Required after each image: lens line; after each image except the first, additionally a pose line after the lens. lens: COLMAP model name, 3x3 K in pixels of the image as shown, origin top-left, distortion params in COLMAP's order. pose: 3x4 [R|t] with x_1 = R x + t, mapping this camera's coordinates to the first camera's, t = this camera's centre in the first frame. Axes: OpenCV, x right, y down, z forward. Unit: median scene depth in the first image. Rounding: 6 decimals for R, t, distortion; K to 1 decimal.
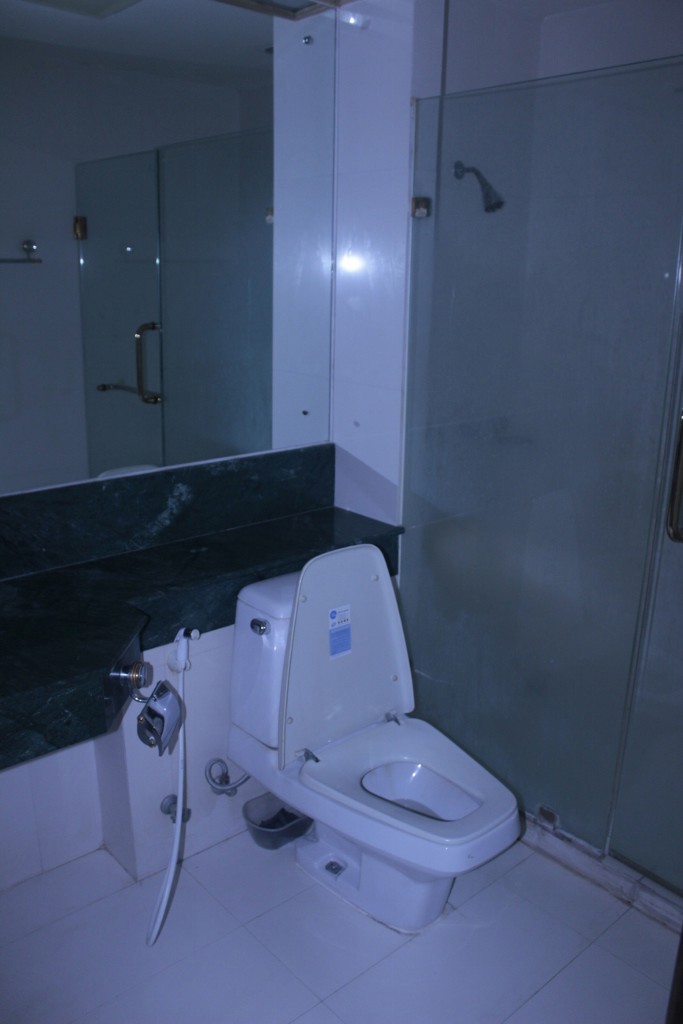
lens RADIAL K [[862.0, 0, 348.4], [0, 862.0, 524.0], [0, 0, 1]] dist [-0.152489, 0.139909]
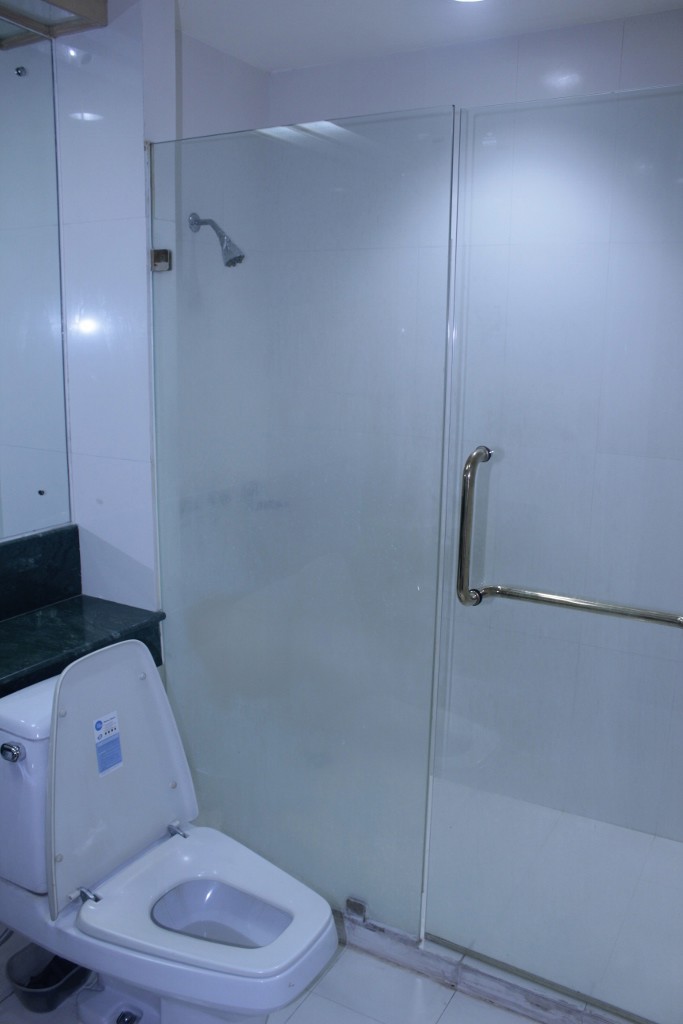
lens RADIAL K [[862.0, 0, 348.4], [0, 862.0, 524.0], [0, 0, 1]] dist [-0.152489, 0.139909]
pose [[0.947488, -0.074181, 0.311070, -0.027265], [0.093829, 0.994398, -0.048661, -0.029305], [-0.305717, 0.075293, 0.949141, 0.095296]]
